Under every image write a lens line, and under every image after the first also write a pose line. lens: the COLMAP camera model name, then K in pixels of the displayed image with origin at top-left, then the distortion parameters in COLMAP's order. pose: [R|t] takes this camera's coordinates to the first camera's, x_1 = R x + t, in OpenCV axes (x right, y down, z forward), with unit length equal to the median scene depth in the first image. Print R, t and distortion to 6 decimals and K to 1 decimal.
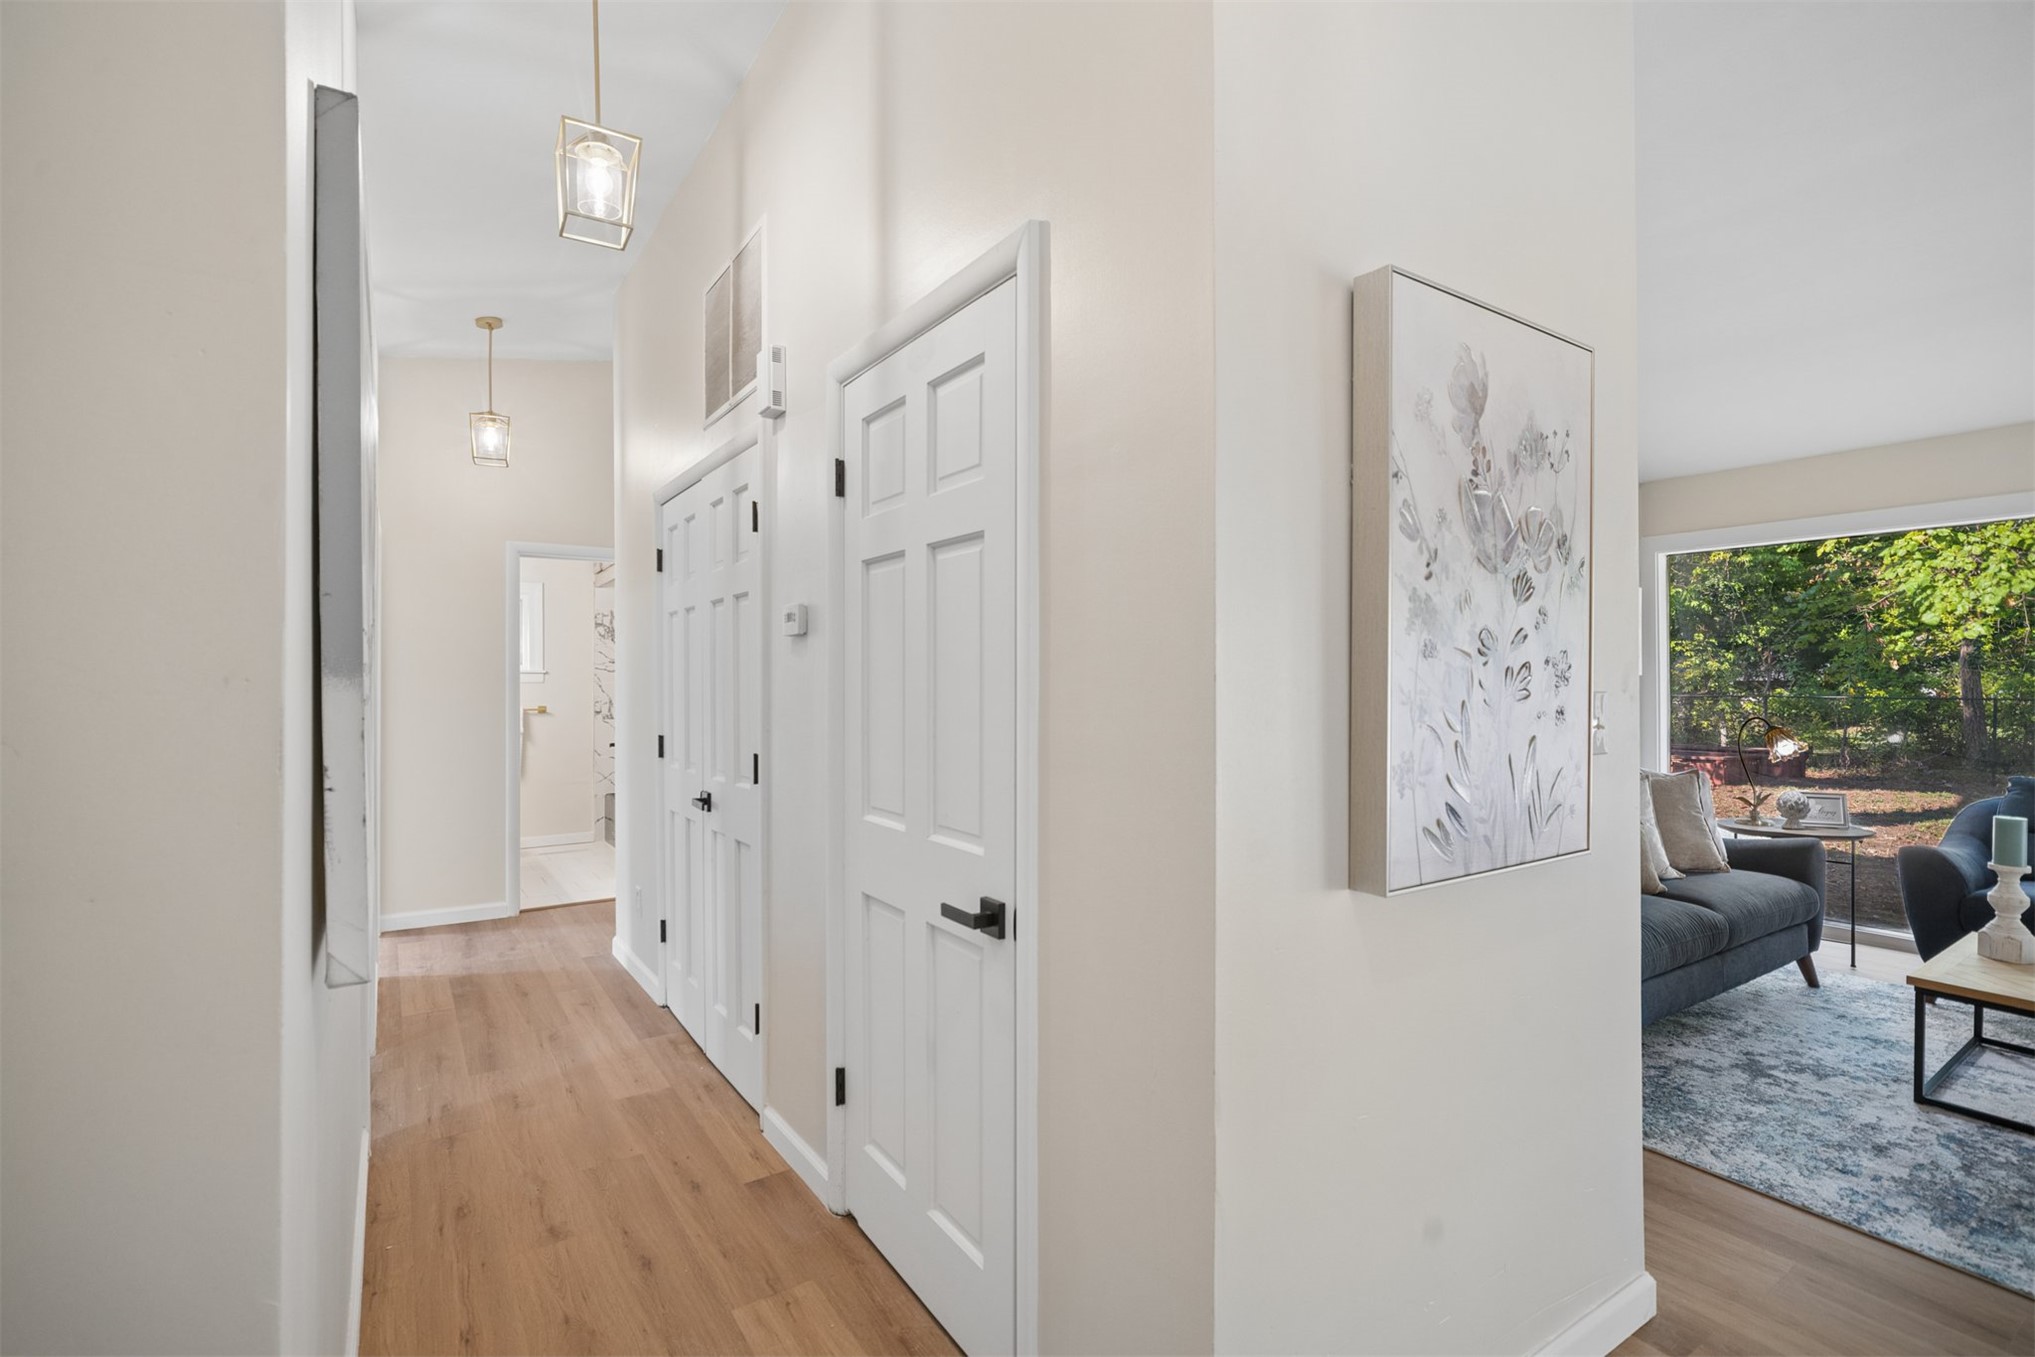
lens RADIAL K [[933.0, 0, 1017.5], [0, 933.0, 678.5], [0, 0, 1]] dist [-0.003306, 0.001312]
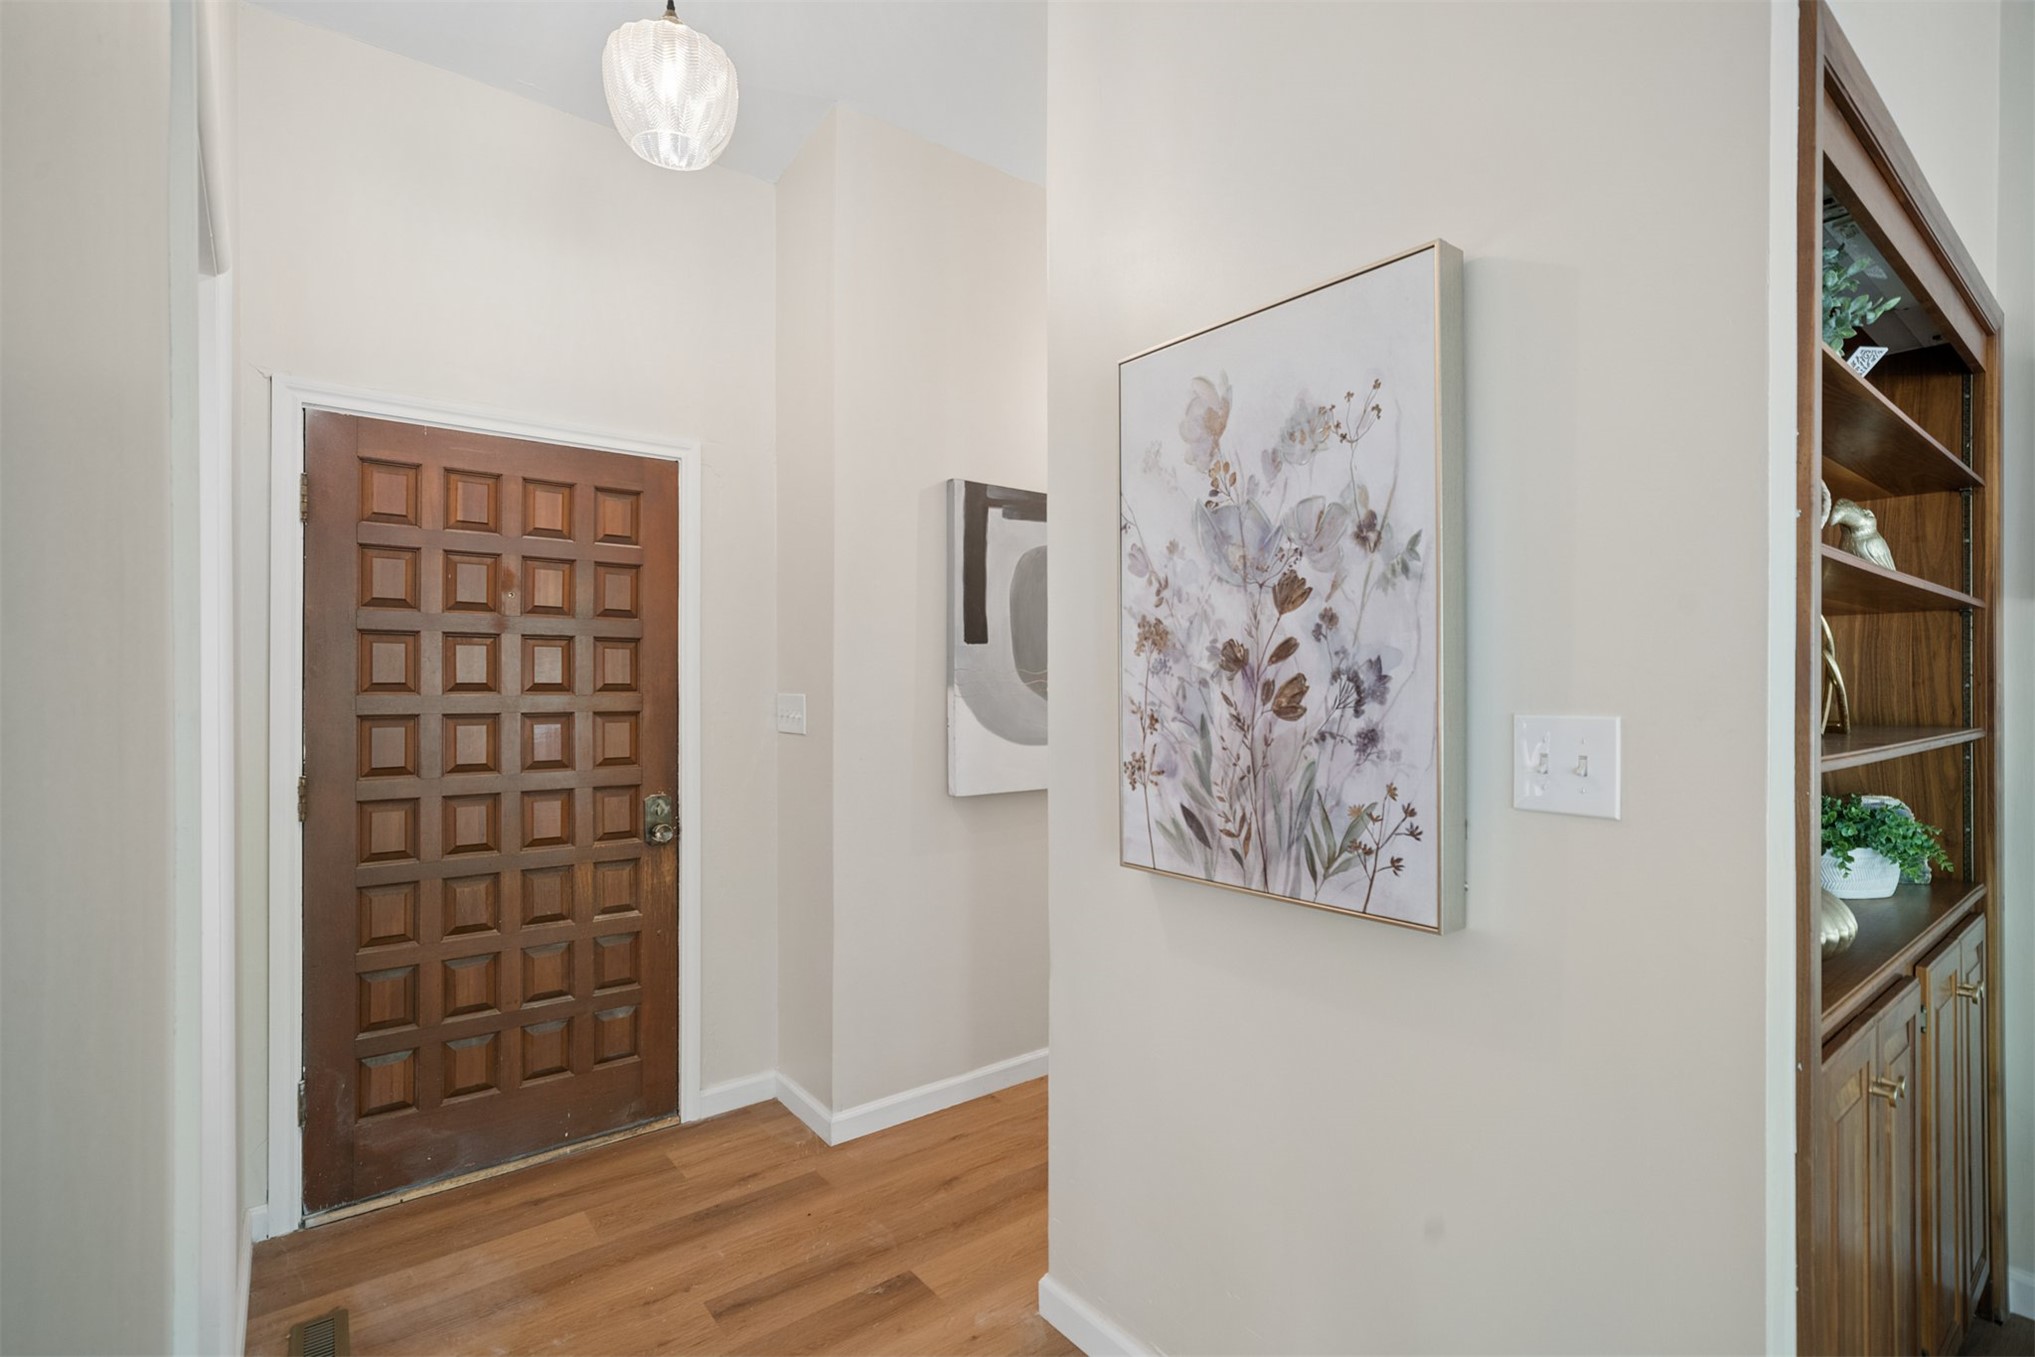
lens RADIAL K [[933.0, 0, 1017.5], [0, 933.0, 678.5], [0, 0, 1]] dist [-0.003306, 0.001312]
pose [[0.069945, -0.003122, -0.997546, 0.980393], [0.003528, 0.999990, -0.002882, -0.008598], [0.997545, -0.003318, 0.069955, 0.463313]]
